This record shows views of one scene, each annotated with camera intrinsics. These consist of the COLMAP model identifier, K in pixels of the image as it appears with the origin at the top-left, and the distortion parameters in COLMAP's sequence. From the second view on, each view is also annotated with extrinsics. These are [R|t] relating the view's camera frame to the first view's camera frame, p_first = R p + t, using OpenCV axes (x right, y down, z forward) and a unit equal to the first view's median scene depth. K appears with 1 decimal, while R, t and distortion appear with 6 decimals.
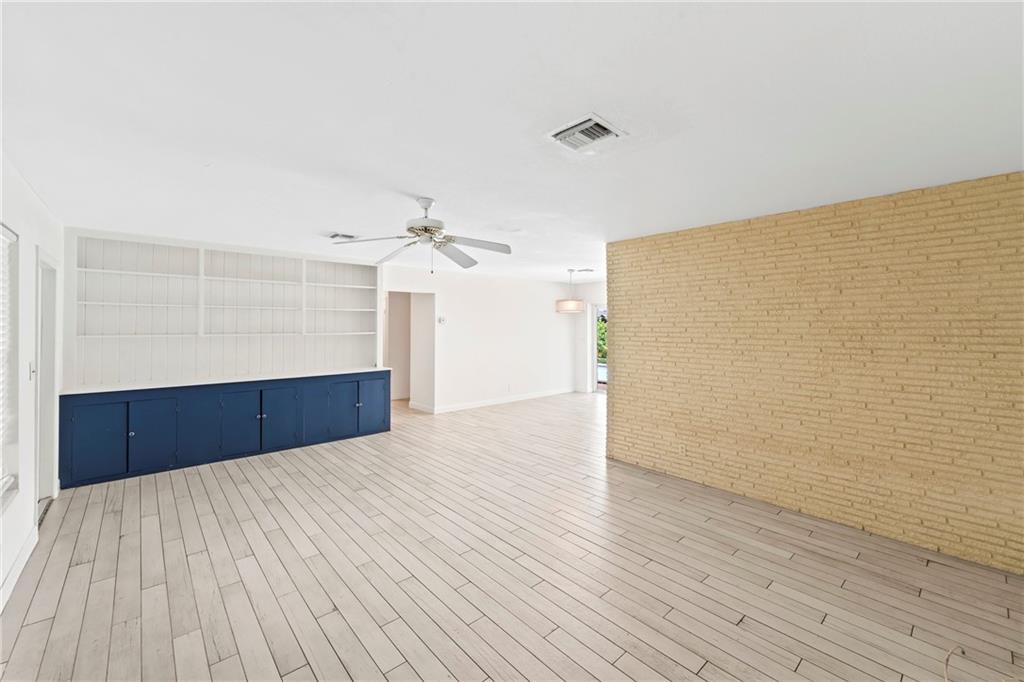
lens RADIAL K [[413.1, 0, 517.5], [0, 413.1, 322.8], [0, 0, 1]] dist [-0.000819, -0.000064]
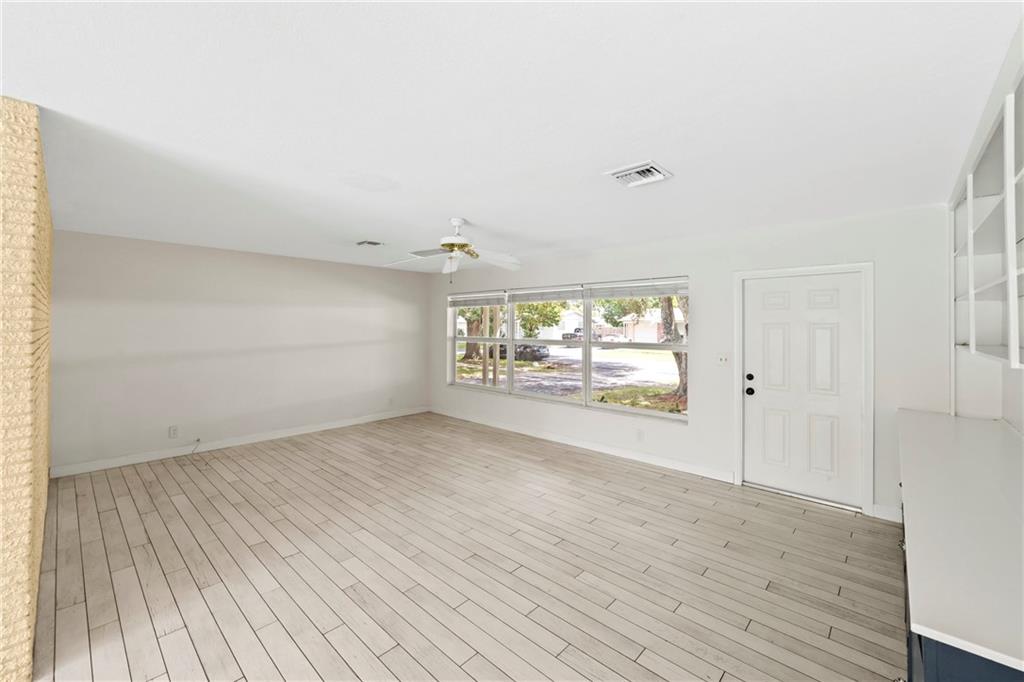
lens RADIAL K [[413.1, 0, 517.5], [0, 413.1, 322.8], [0, 0, 1]] dist [-0.000819, -0.000064]
pose [[-0.995316, -0.007726, -0.096362, -0.278033], [-0.006222, 0.999854, -0.015906, 0.010904], [0.096471, -0.015232, -0.995219, 2.157295]]
